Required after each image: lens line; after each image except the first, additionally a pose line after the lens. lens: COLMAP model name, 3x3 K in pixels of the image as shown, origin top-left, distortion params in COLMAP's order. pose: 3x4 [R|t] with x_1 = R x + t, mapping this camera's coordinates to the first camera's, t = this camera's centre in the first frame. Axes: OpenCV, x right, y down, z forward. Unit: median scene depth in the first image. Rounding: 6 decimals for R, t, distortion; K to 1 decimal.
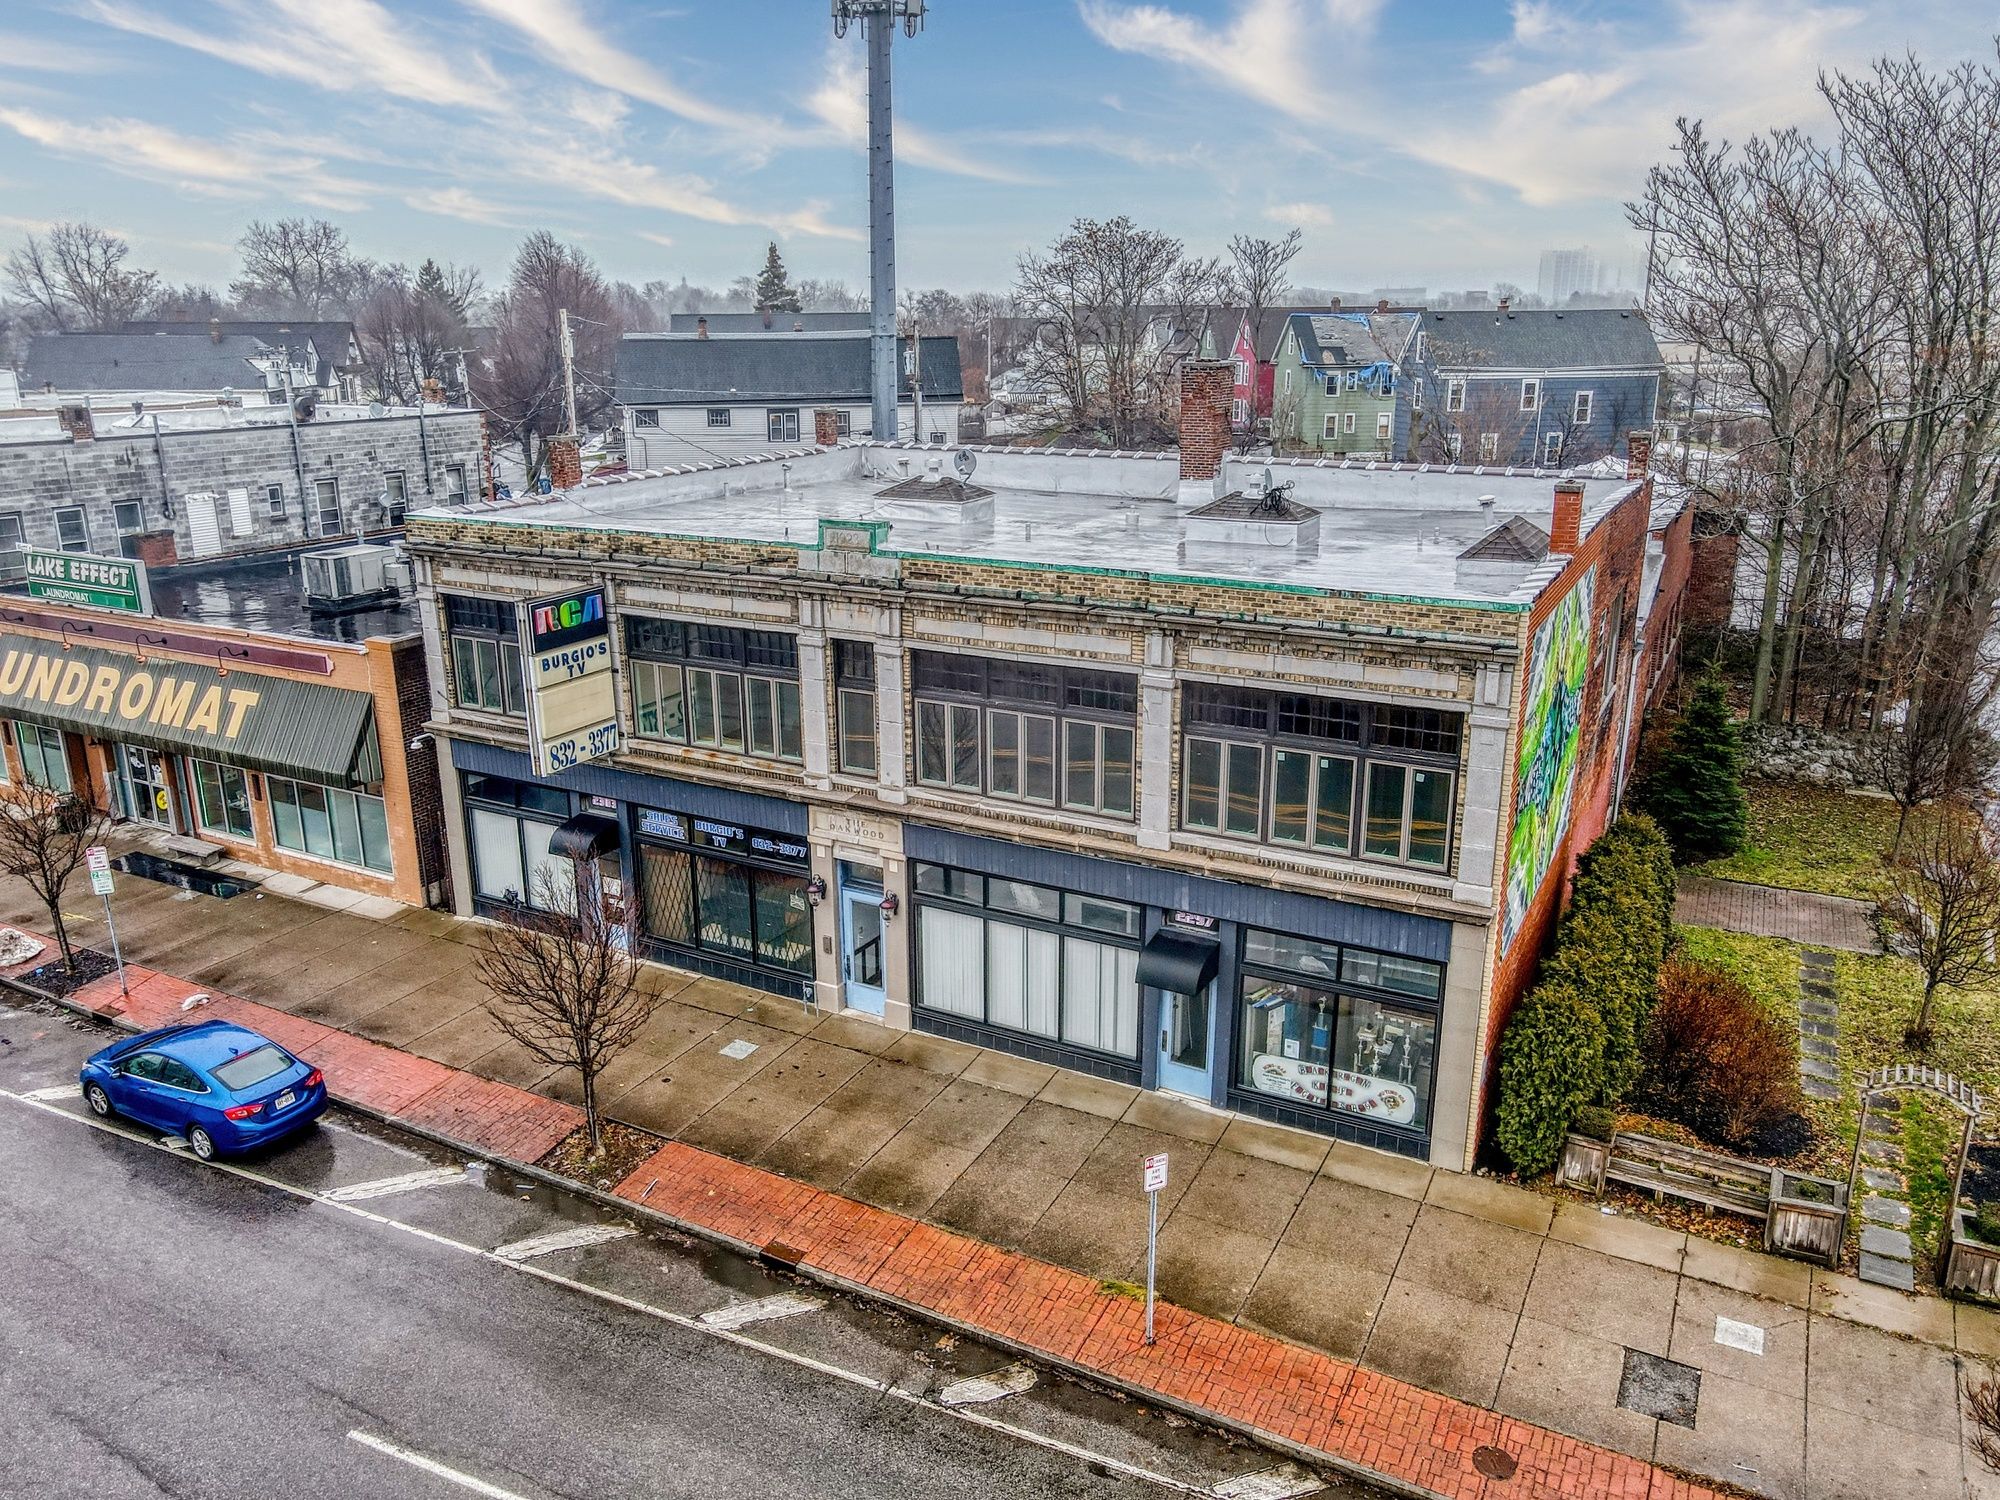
lens RADIAL K [[1431.8, 0, 999.3], [0, 1431.8, 755.6], [0, 0, 1]] dist [0.009869, -0.007292]
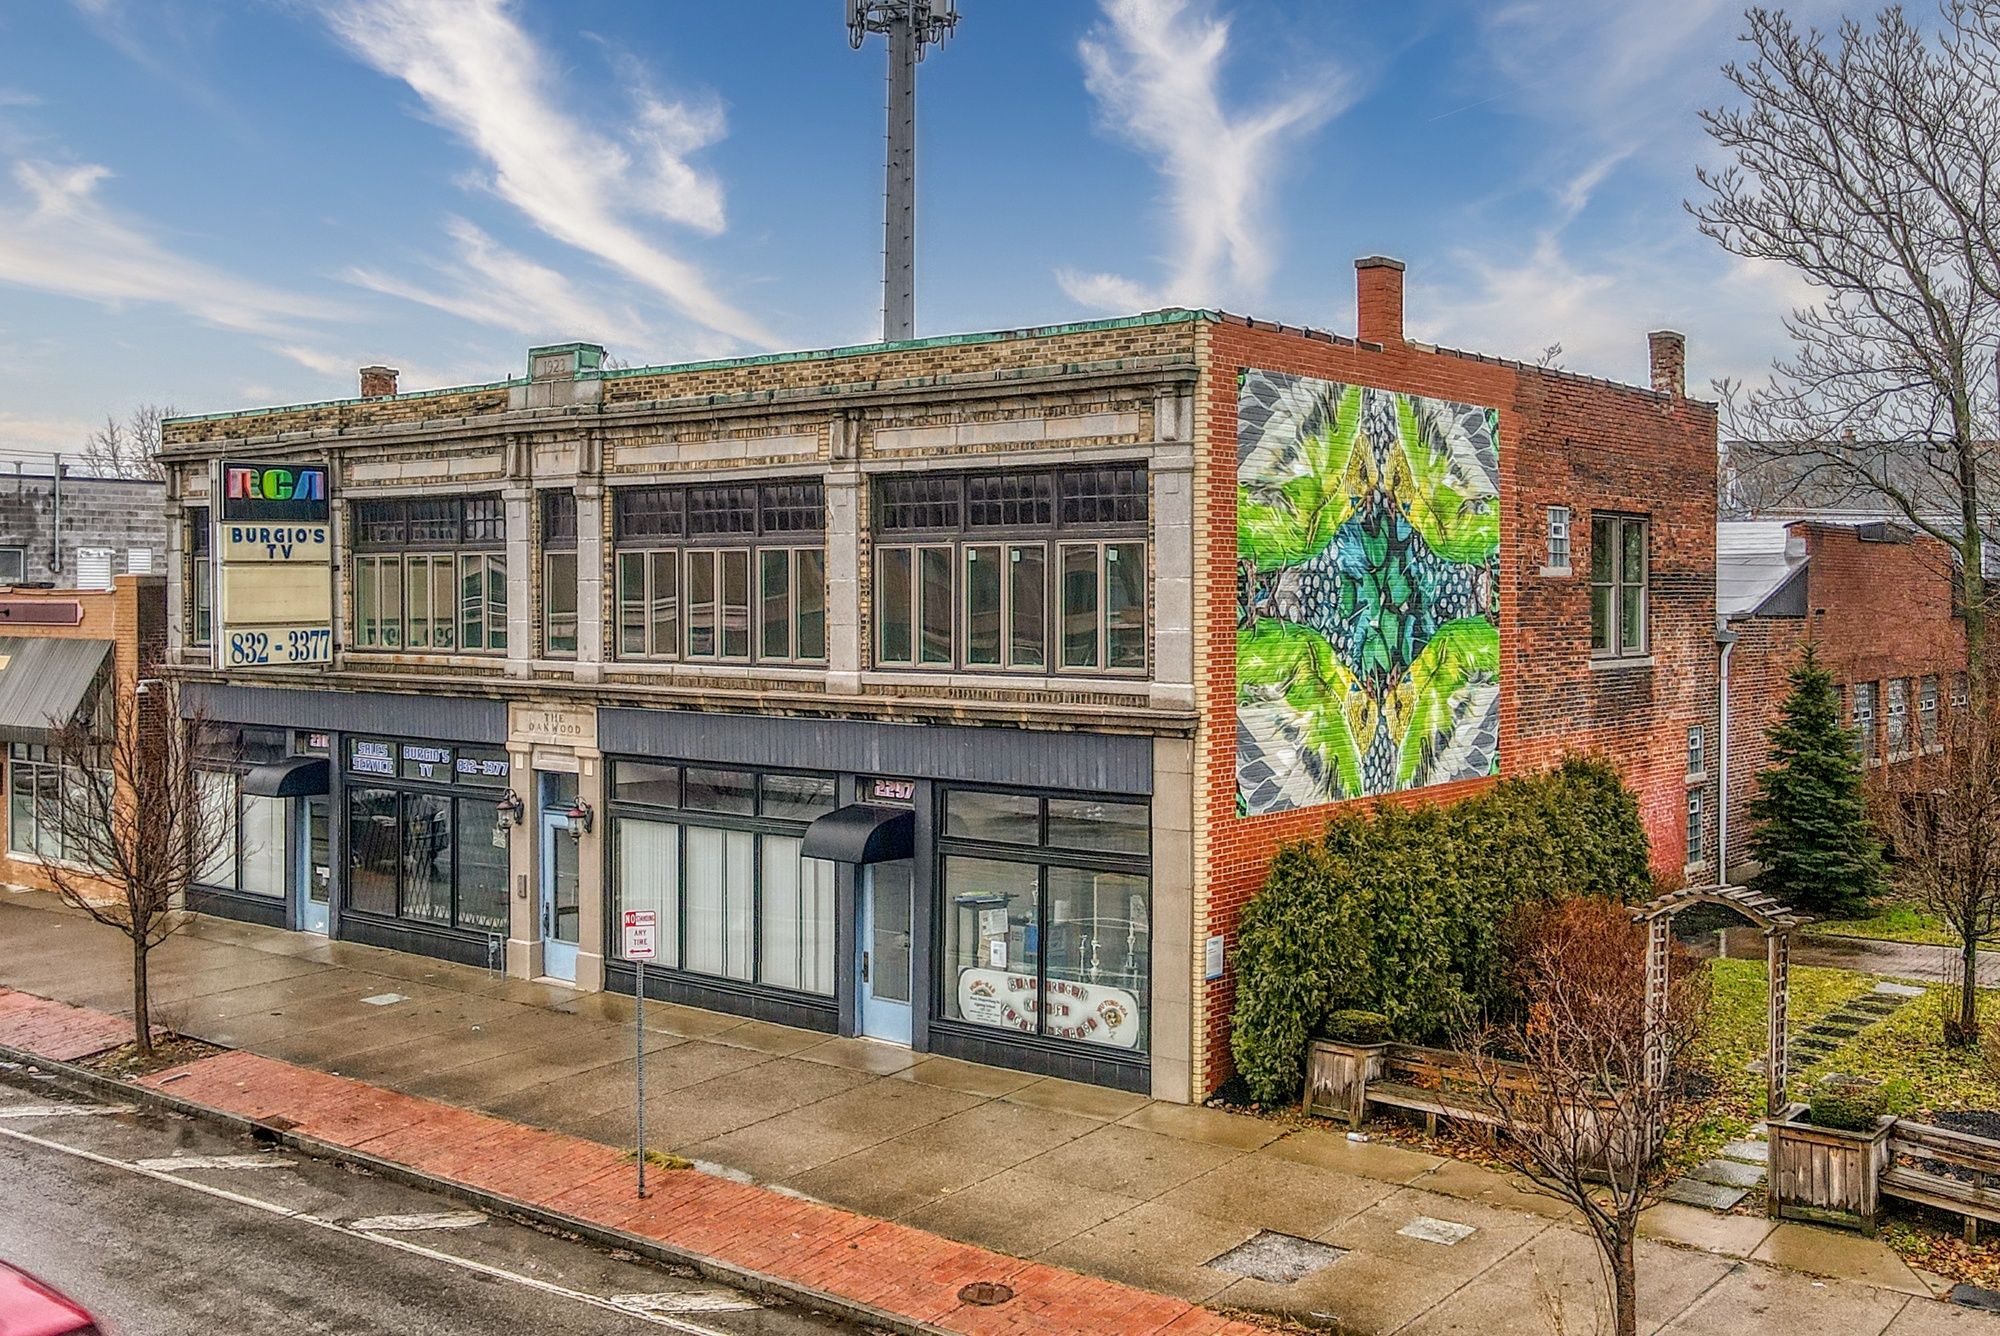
lens RADIAL K [[1982.4, 0, 939.9], [0, 1982.4, 633.7], [0, 0, 1]] dist [0.047832, 0.000424]
pose [[0.979417, 0.008618, -0.201662, 0.357097], [-0.062612, 0.962777, -0.262944, 0.297471], [0.191890, 0.270158, 0.943500, -0.033181]]
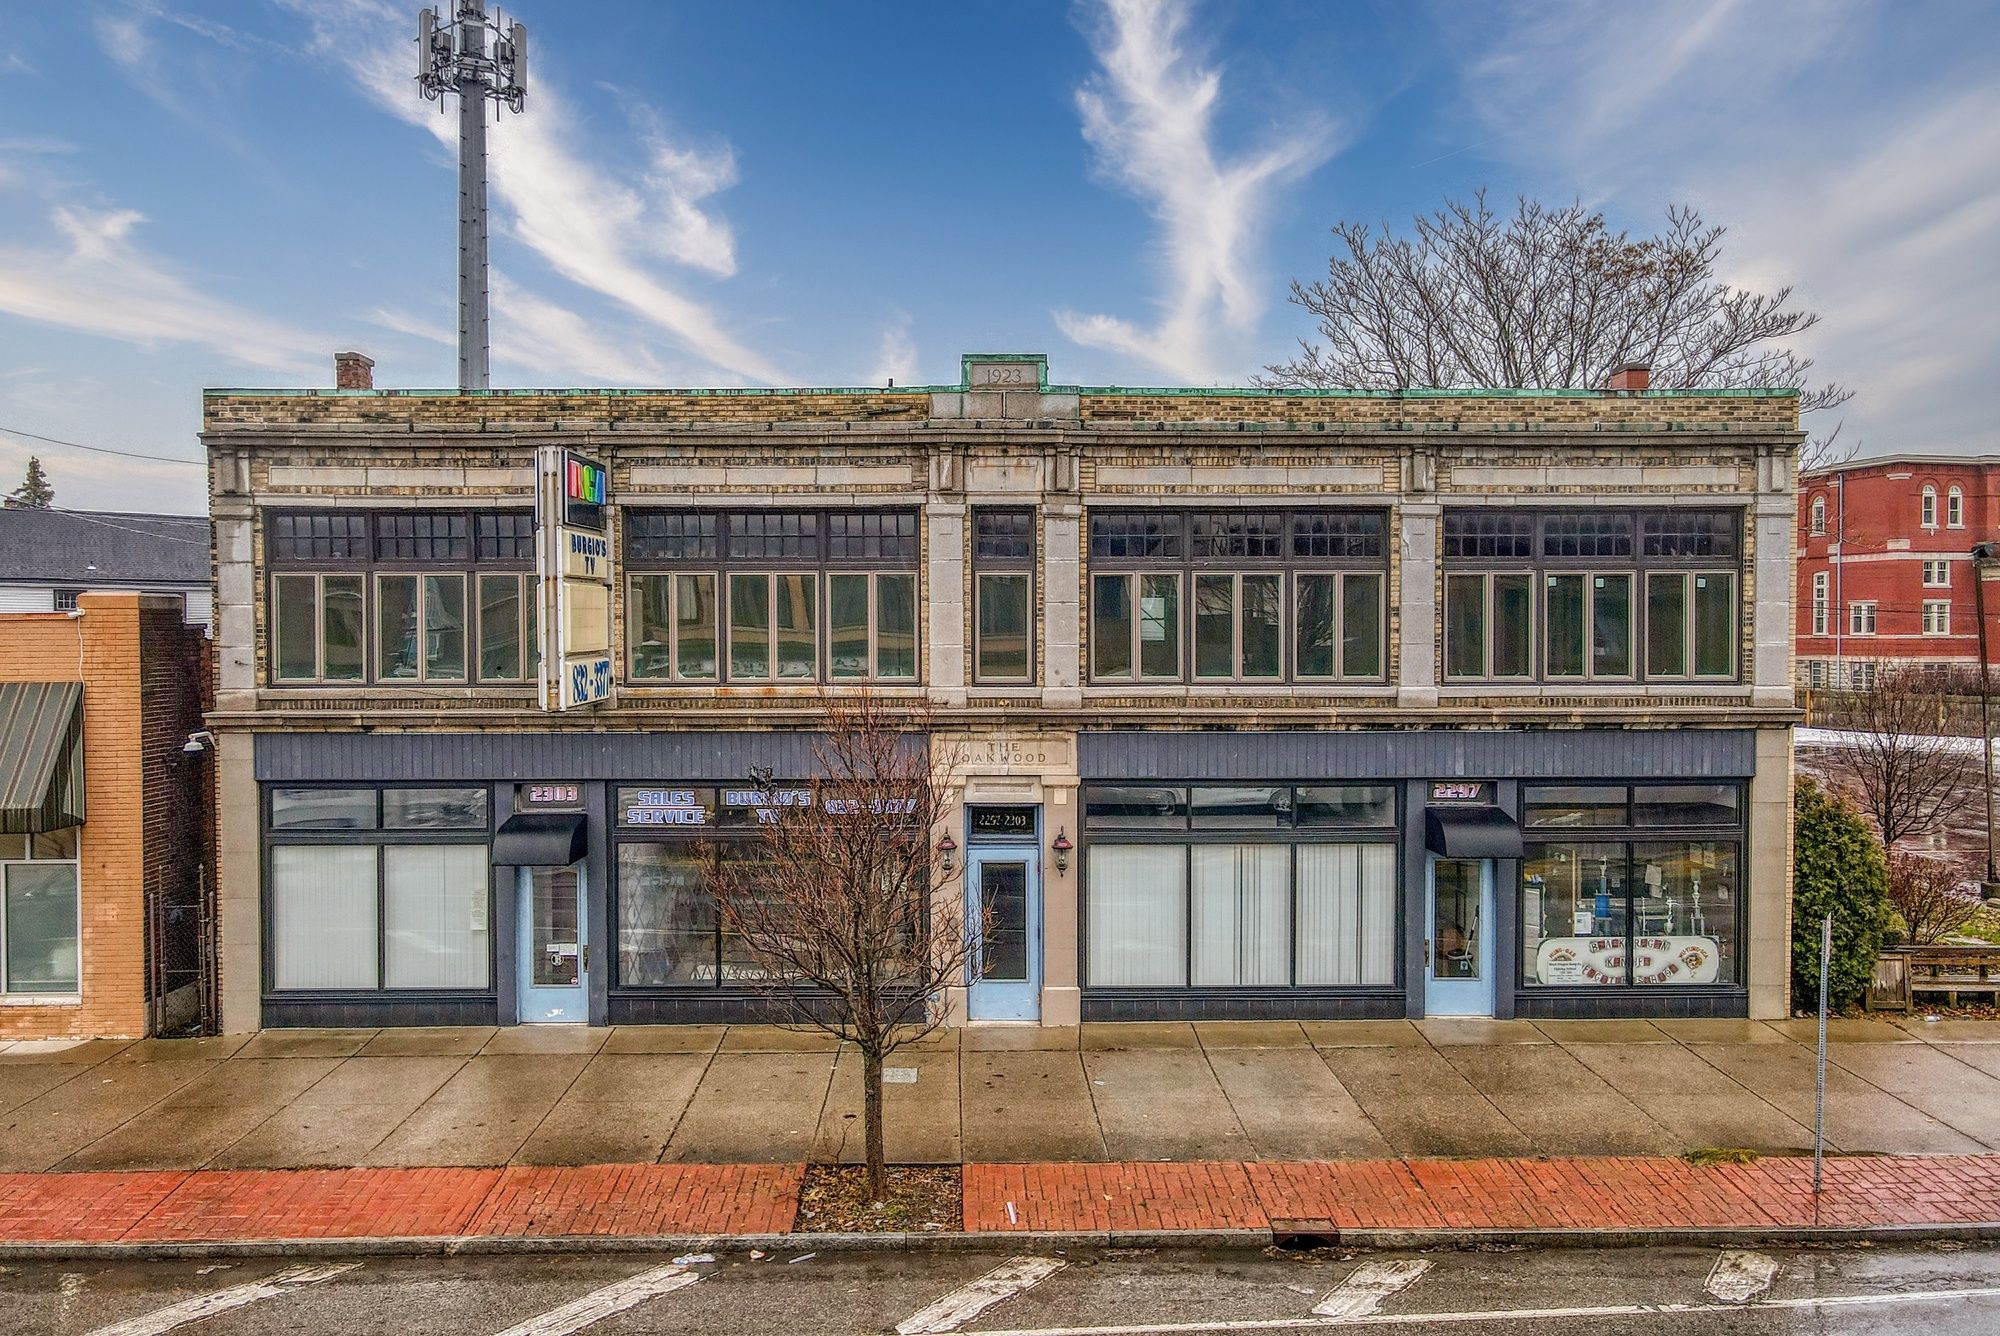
lens RADIAL K [[1436.8, 0, 1000.0], [0, 1436.8, 668.0], [0, 0, 1]] dist [0.008399, 0.008999]
pose [[0.872681, -0.012867, 0.488121, -0.502564], [0.139933, 0.964315, -0.224758, 0.188677], [-0.467811, 0.264446, 0.843340, 0.354629]]
